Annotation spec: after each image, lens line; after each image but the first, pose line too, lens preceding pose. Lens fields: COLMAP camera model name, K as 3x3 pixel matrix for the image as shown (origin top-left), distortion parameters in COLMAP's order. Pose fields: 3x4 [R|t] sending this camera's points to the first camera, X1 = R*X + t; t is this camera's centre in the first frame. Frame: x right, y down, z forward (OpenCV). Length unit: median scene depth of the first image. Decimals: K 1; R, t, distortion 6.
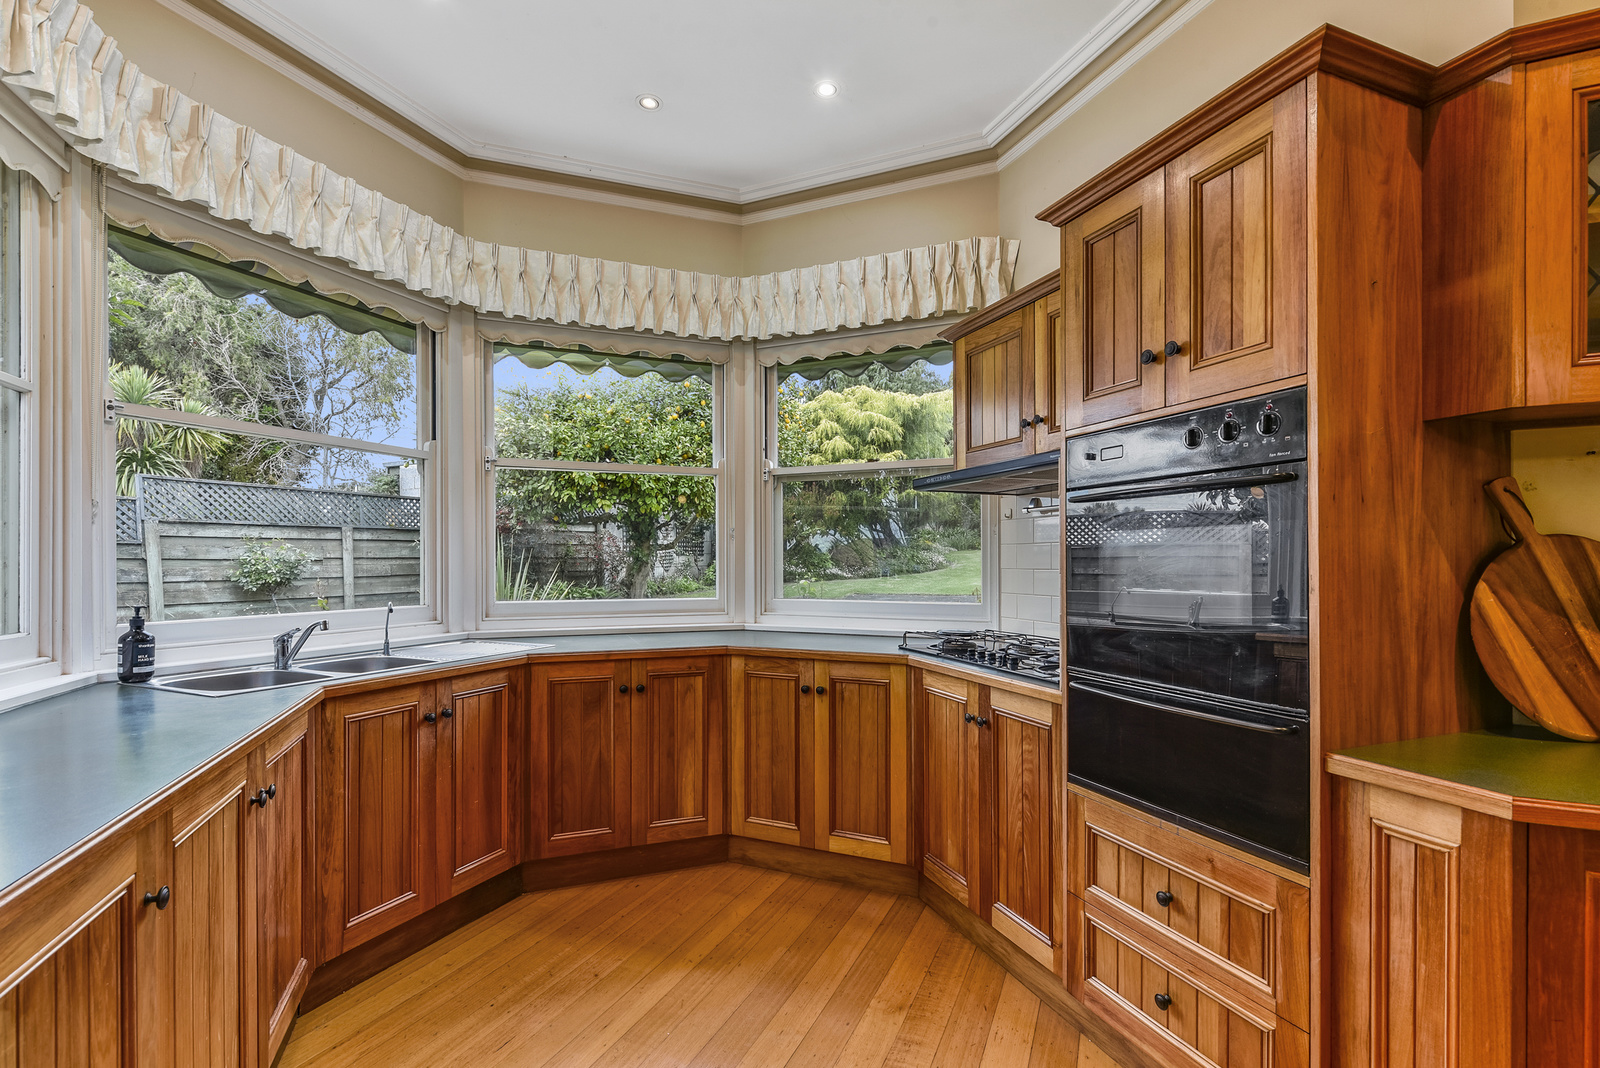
lens RADIAL K [[721.8, 0, 796.9], [0, 721.8, 558.7], [0, 0, 1]] dist [-0.001993, -0.000302]
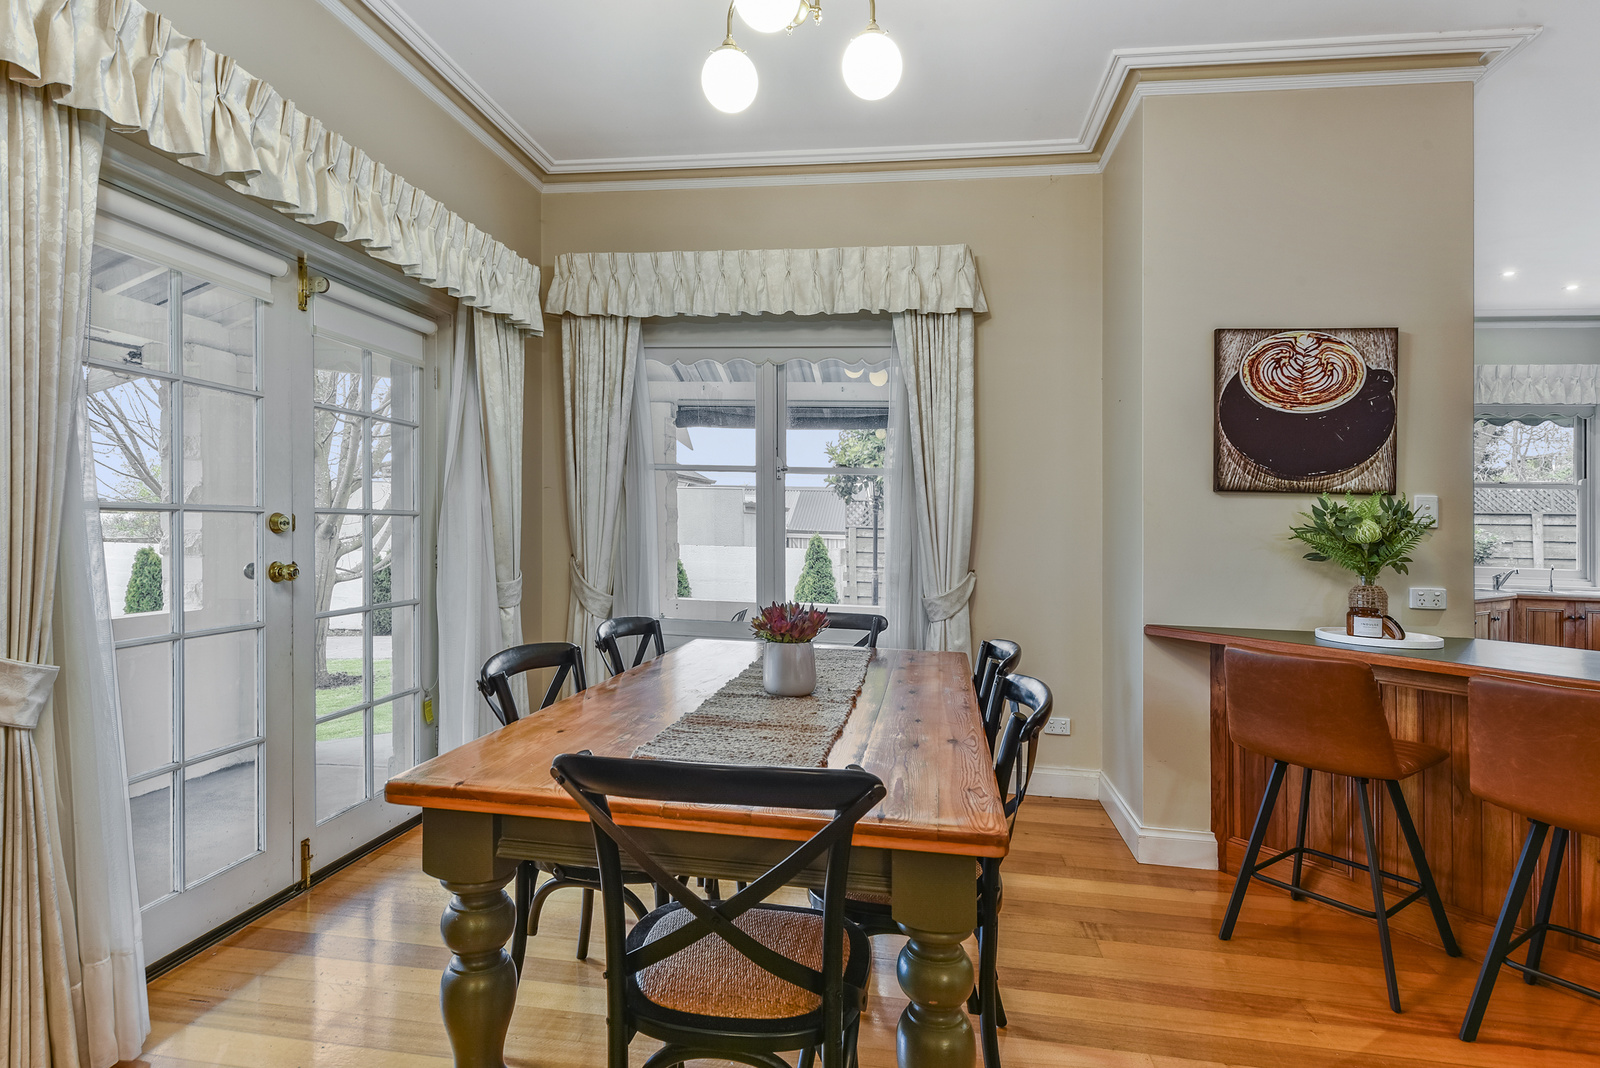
lens RADIAL K [[807.0, 0, 802.5], [0, 807.0, 511.4], [0, 0, 1]] dist [0.002895, 0.000425]
pose [[0.267943, -0.009543, -0.963387, 1.030811], [-0.021377, 0.999646, -0.015847, -0.010861], [0.963198, 0.024841, 0.267644, -1.596136]]
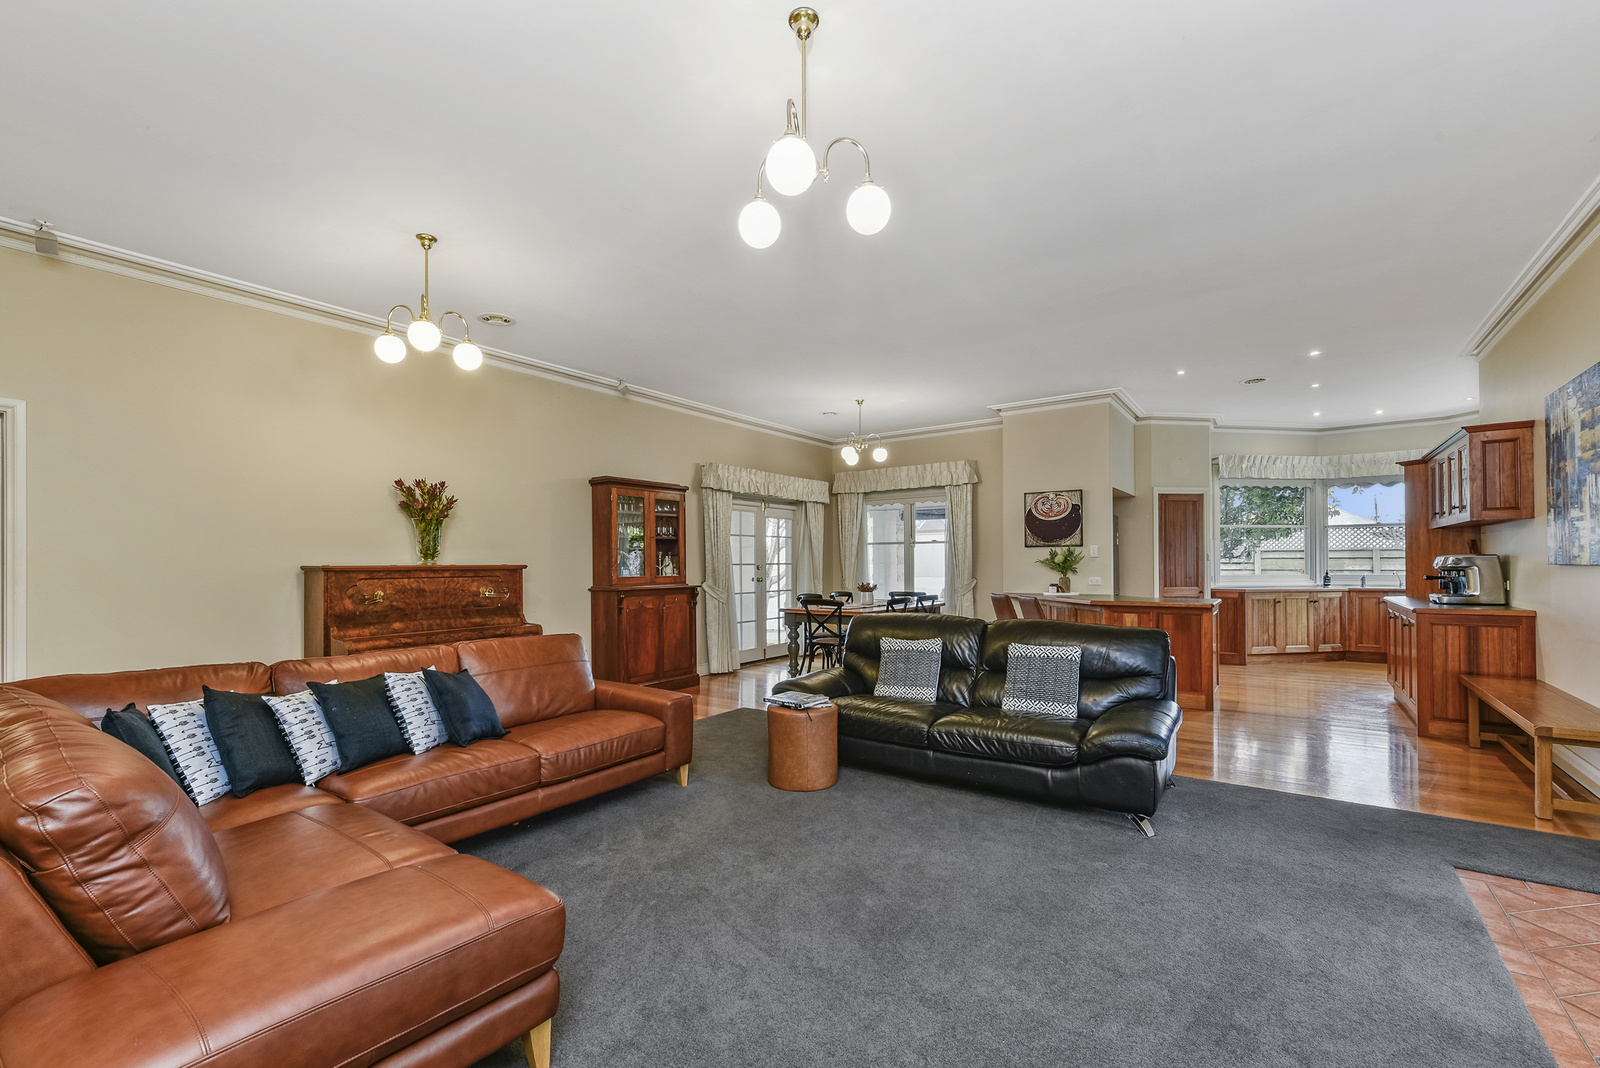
lens RADIAL K [[665.8, 0, 806.6], [0, 665.8, 555.5], [0, 0, 1]] dist [-0.000461, -0.003656]
pose [[-0.208022, -0.011099, -0.978061, 2.995742], [0.011414, 0.999840, -0.013774, -0.007277], [0.978058, -0.014029, -0.207862, -1.058719]]
